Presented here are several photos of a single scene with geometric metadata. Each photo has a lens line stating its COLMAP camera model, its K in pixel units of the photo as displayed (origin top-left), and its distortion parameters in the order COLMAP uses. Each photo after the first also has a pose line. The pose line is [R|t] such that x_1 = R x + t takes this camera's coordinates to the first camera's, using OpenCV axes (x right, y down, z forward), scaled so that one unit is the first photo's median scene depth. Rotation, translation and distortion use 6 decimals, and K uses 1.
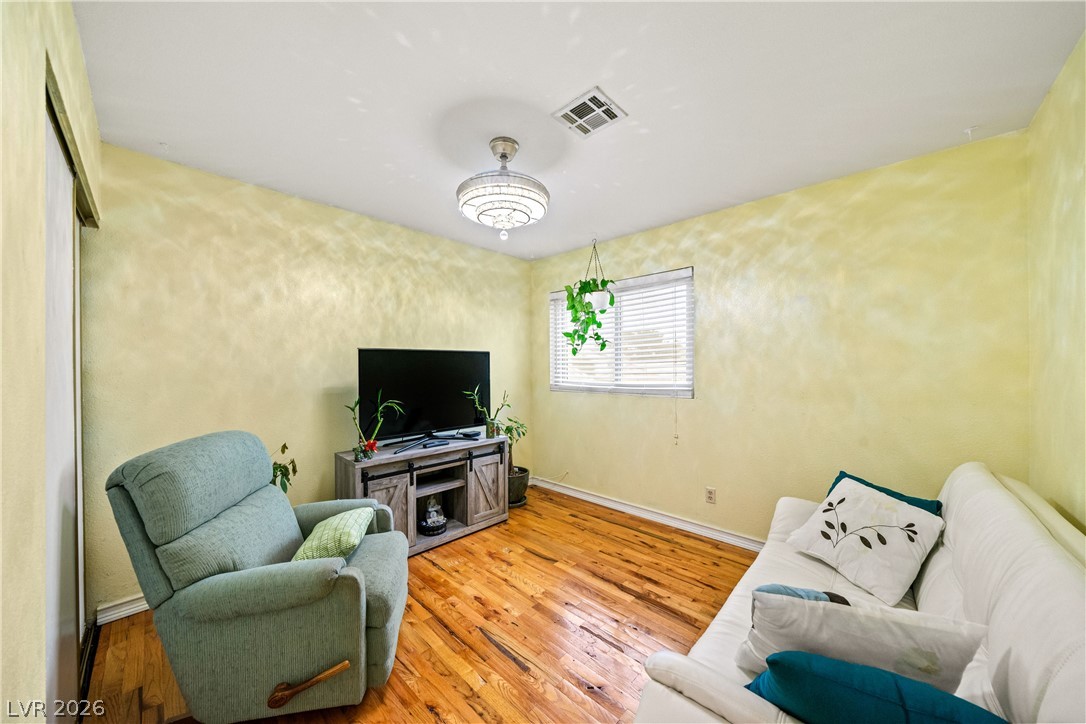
lens RADIAL K [[374.0, 0, 539.8], [0, 374.0, 366.7], [0, 0, 1]] dist [-0.005477, -0.000070]
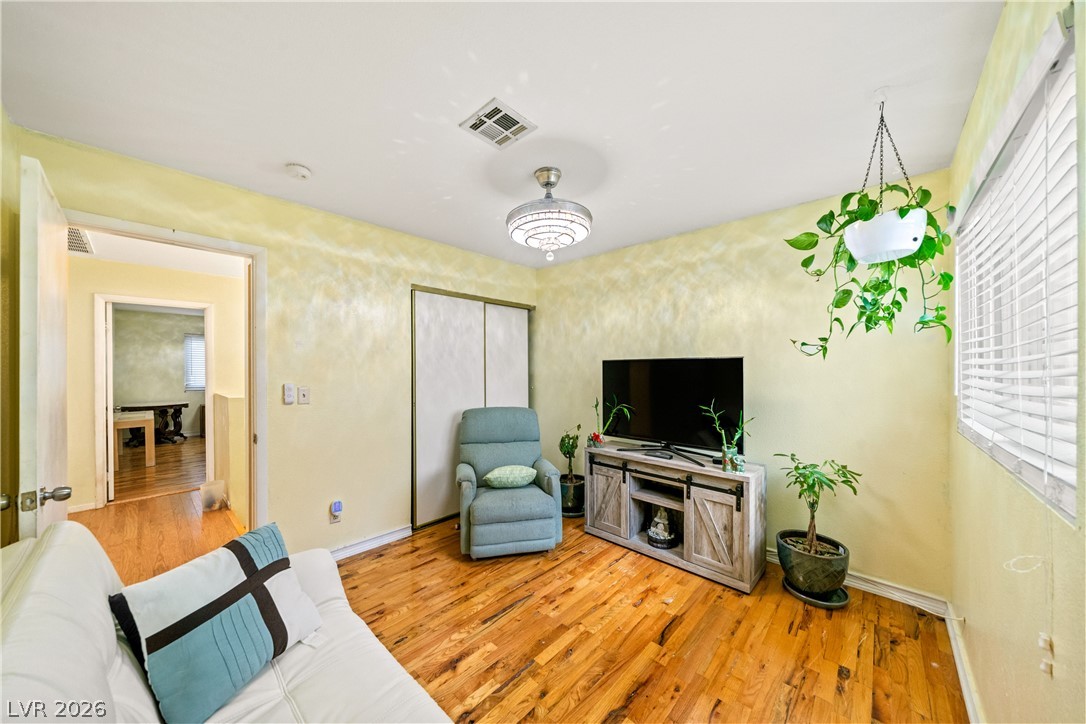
lens RADIAL K [[374.0, 0, 539.8], [0, 374.0, 366.7], [0, 0, 1]] dist [-0.005477, -0.000070]
pose [[0.005981, 0.002591, -0.999979, 0.687485], [0.001881, 0.999995, 0.002603, -0.027264], [0.999980, -0.001896, 0.005976, 0.669340]]
